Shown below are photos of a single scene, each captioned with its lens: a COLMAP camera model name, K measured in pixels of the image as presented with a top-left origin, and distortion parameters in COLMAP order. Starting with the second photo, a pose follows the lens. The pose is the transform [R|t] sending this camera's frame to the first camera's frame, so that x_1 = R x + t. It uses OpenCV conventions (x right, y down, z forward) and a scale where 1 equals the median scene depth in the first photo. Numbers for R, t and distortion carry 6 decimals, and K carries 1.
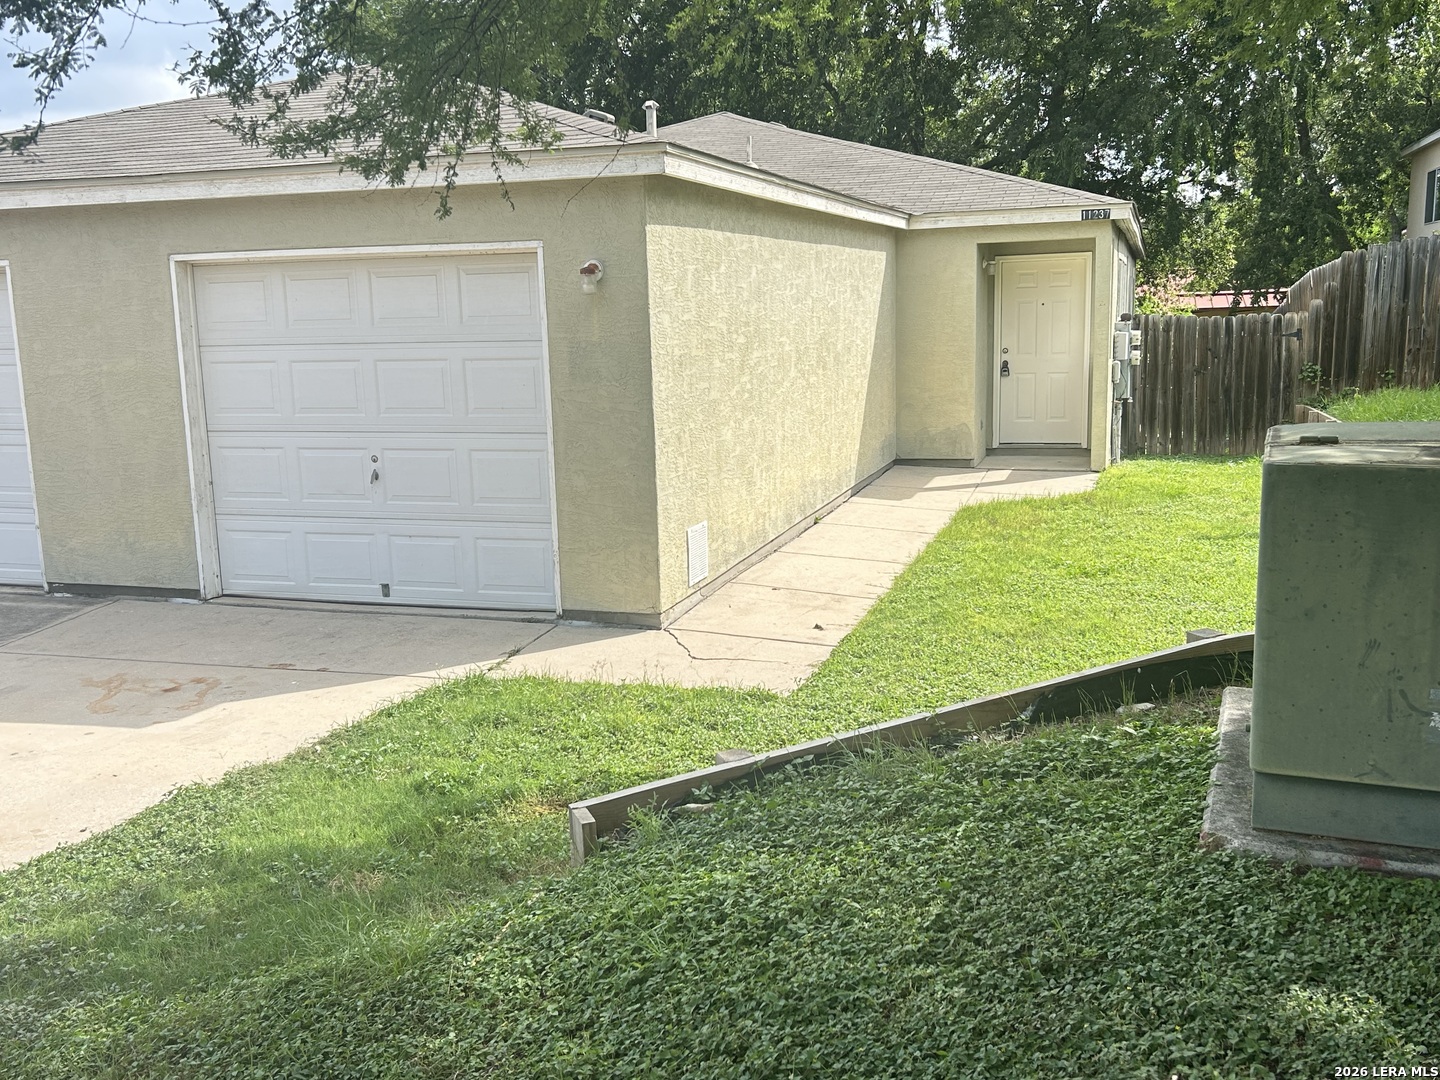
lens RADIAL K [[1373.6, 0, 720.0], [0, 1373.6, 540.0], [0, 0, 1]] dist [0.009479, -0.013136]
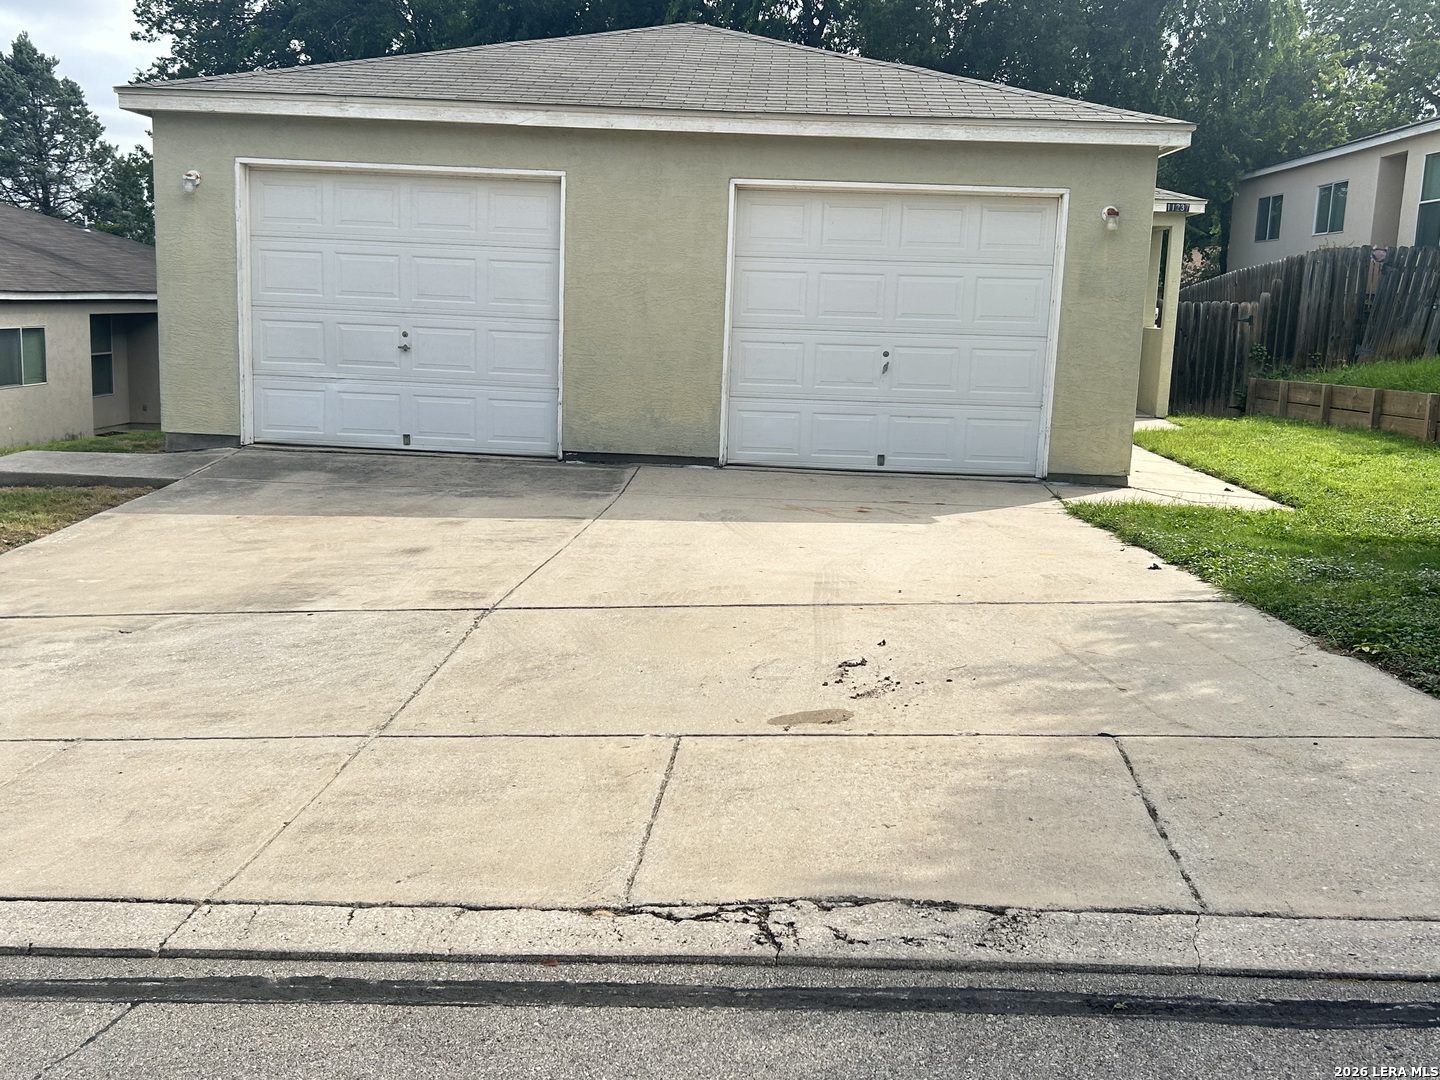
lens RADIAL K [[1433.4, 0, 720.0], [0, 1433.4, 540.0], [0, 0, 1]] dist [0.179155, -0.733715]
pose [[0.964865, 0.015225, 0.262305, -0.710786], [-0.013915, 0.999880, -0.006850, 0.117705], [-0.262377, 0.002959, 0.964961, -0.224759]]
